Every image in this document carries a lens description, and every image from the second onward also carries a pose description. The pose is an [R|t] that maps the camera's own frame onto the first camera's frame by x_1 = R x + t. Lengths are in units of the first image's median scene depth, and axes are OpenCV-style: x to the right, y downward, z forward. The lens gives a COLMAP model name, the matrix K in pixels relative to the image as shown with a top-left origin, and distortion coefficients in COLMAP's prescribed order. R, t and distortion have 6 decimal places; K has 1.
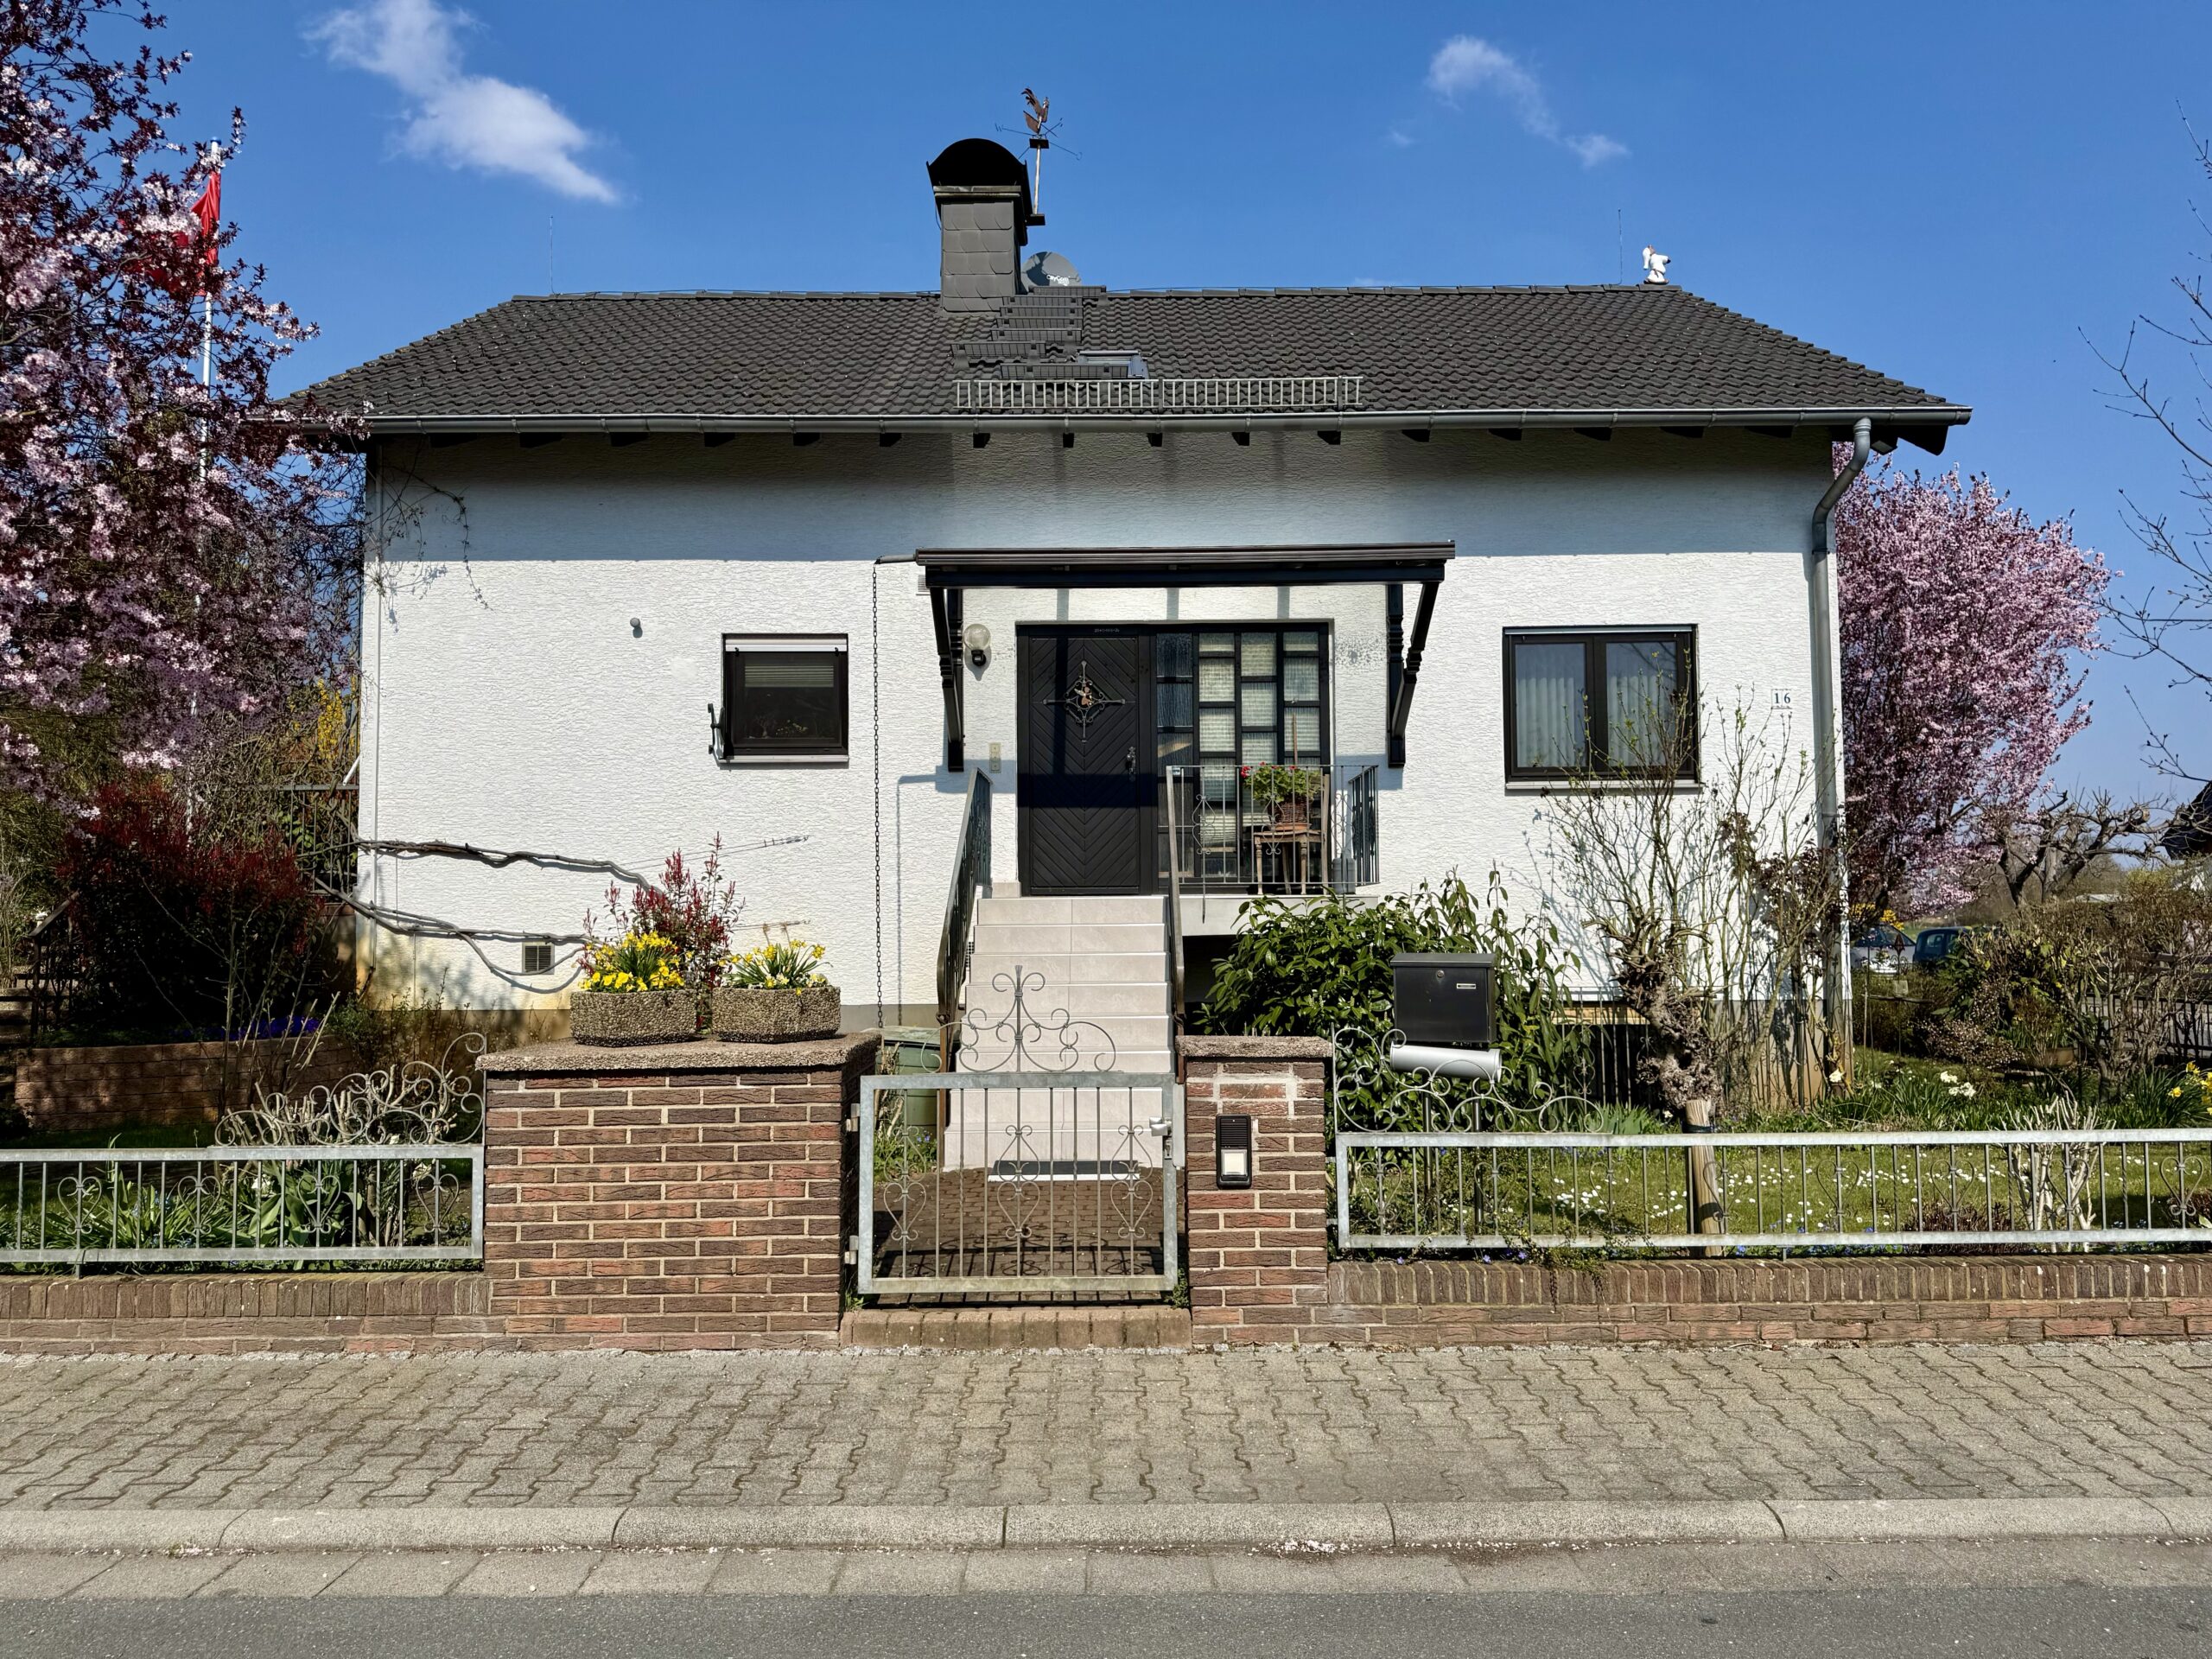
lens RADIAL K [[1555.7, 0, 1099.4], [0, 1555.7, 831.0], [0, 0, 1]] dist [0.044005, -0.009449]
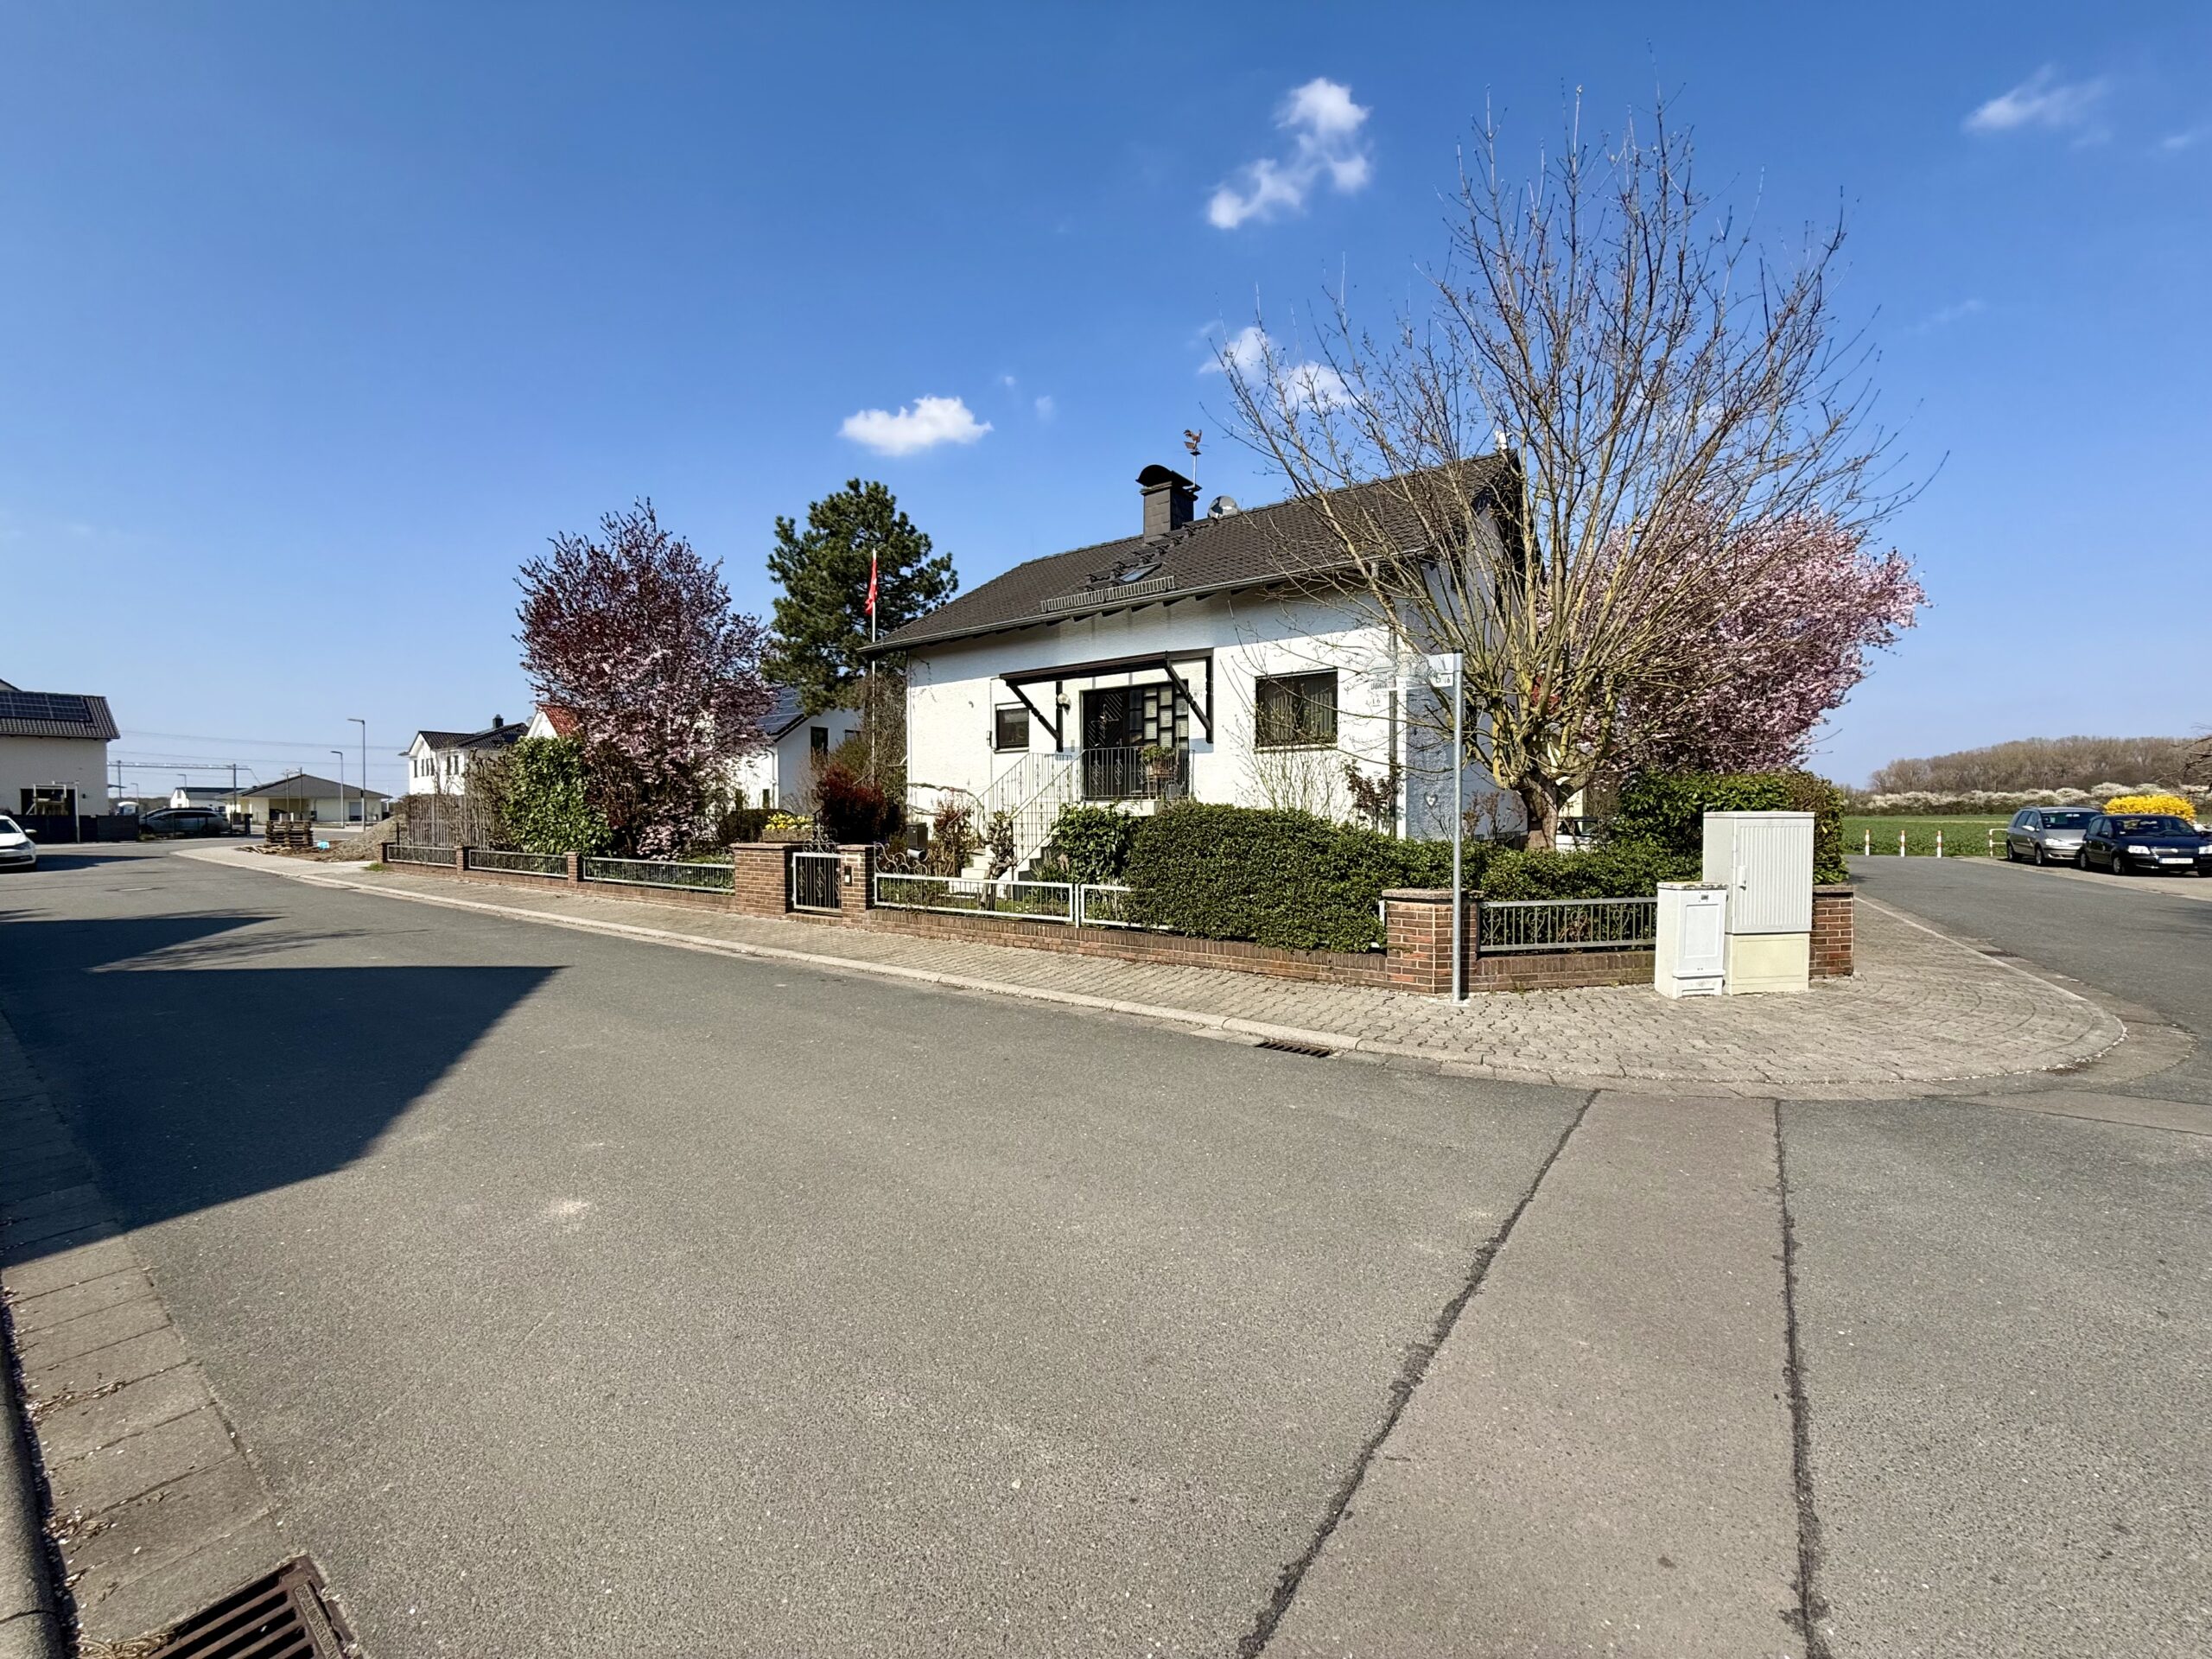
lens RADIAL K [[884.6, 0, 1114.1], [0, 884.6, 821.3], [0, 0, 1]] dist [0.003362, 0.000335]
pose [[0.800740, 0.010584, -0.598918, 0.843521], [0.032960, 0.997551, 0.061696, -0.011193], [0.598104, -0.069142, 0.798430, -0.114403]]
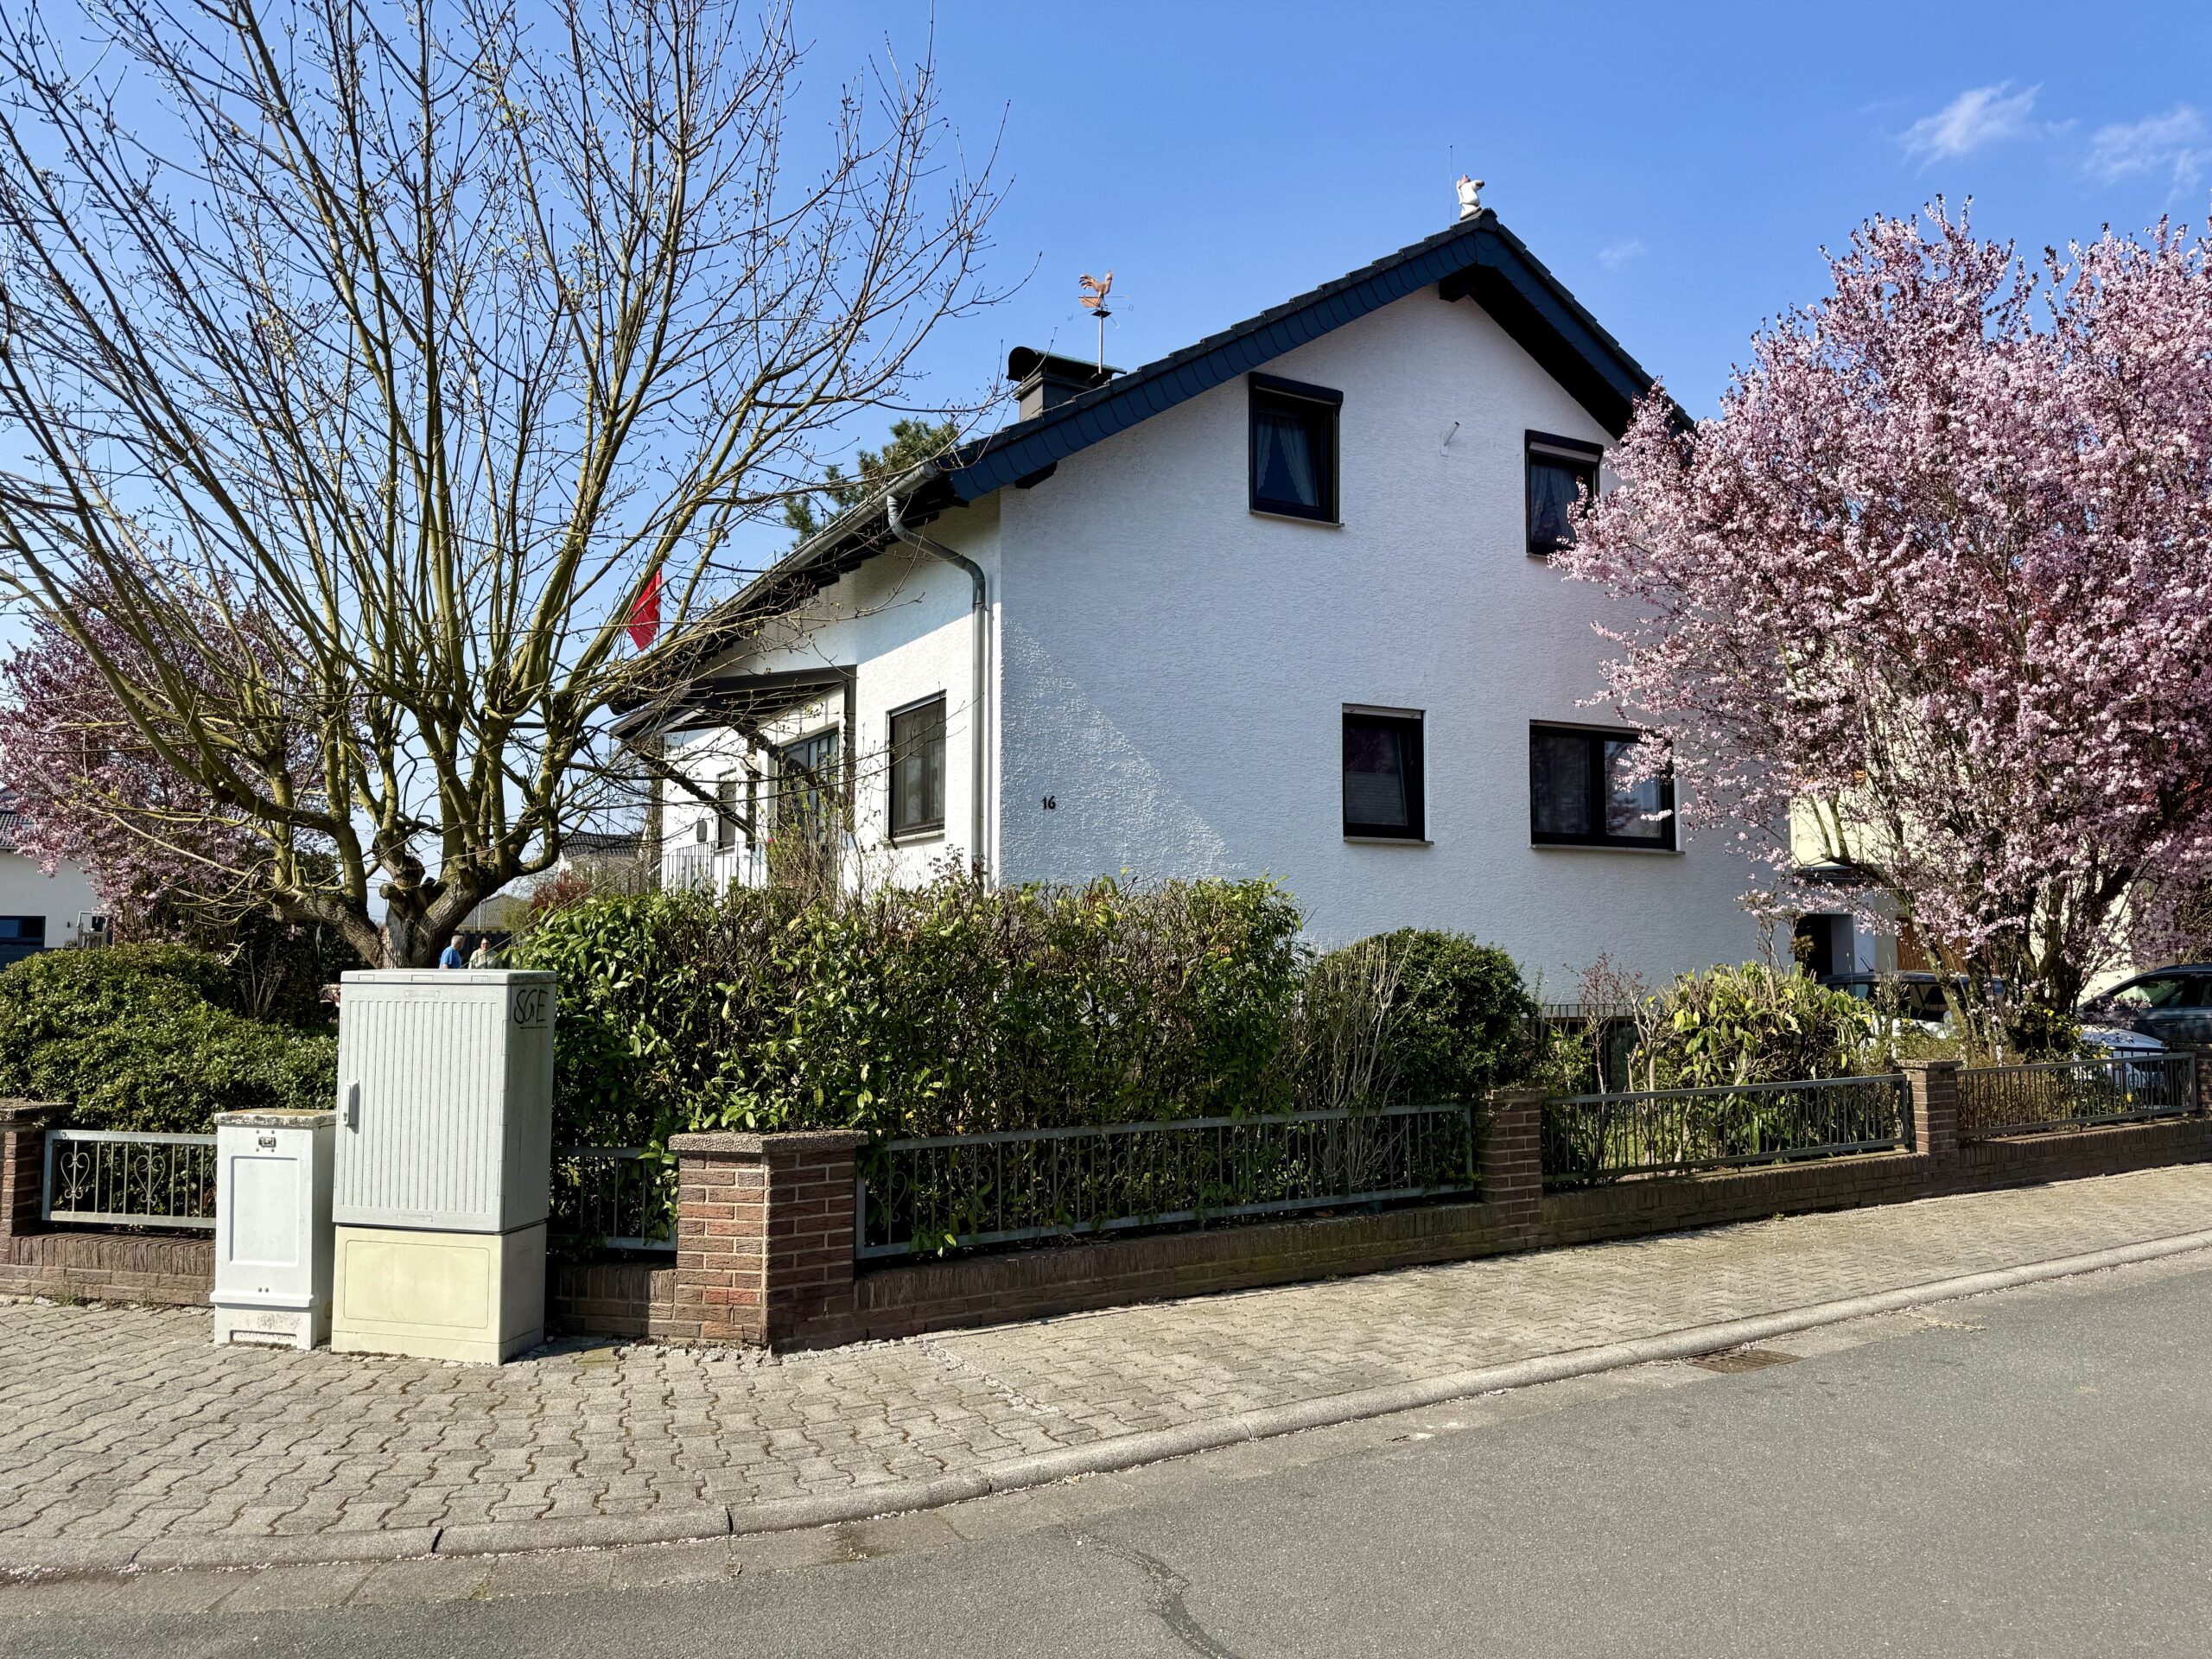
lens RADIAL K [[1555.7, 0, 1098.2], [0, 1555.7, 852.4], [0, 0, 1]] dist [0.044005, -0.009449]
pose [[0.474118, -0.042048, -0.879457, 1.389904], [0.036358, 0.998942, -0.028160, 0.017148], [0.879710, -0.018625, 0.475145, 0.574021]]
